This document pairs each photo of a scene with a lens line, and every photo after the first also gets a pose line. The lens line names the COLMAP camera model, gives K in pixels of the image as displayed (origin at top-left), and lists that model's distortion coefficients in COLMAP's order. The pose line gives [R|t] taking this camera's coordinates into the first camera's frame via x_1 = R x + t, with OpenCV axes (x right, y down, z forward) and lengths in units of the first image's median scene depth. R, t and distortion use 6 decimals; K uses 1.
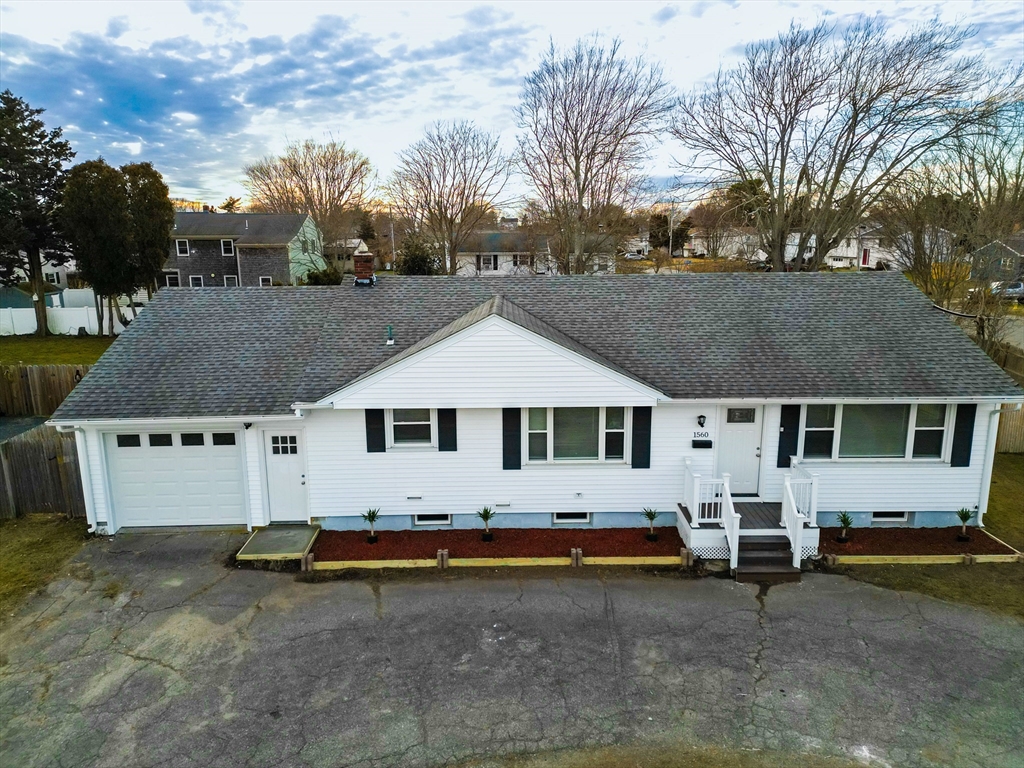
lens RADIAL K [[741.9, 0, 511.2], [0, 741.9, 342.5], [0, 0, 1]] dist [0.085904, -0.080543]
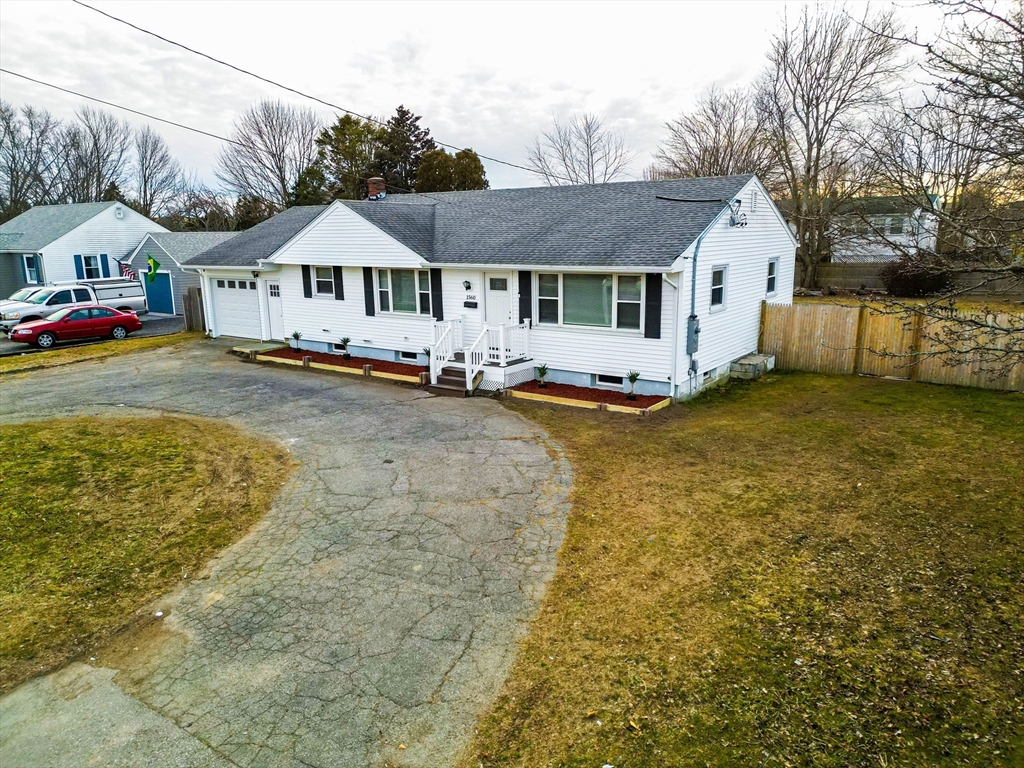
lens RADIAL K [[702.9, 0, 512.0], [0, 702.9, 384.0], [0, 0, 1]] dist [0.069426, -0.000436]
pose [[0.816725, 0.124438, -0.563450, 1.012906], [-0.088437, 0.991927, 0.090879, 0.154208], [0.570211, -0.024393, 0.821136, 0.034554]]
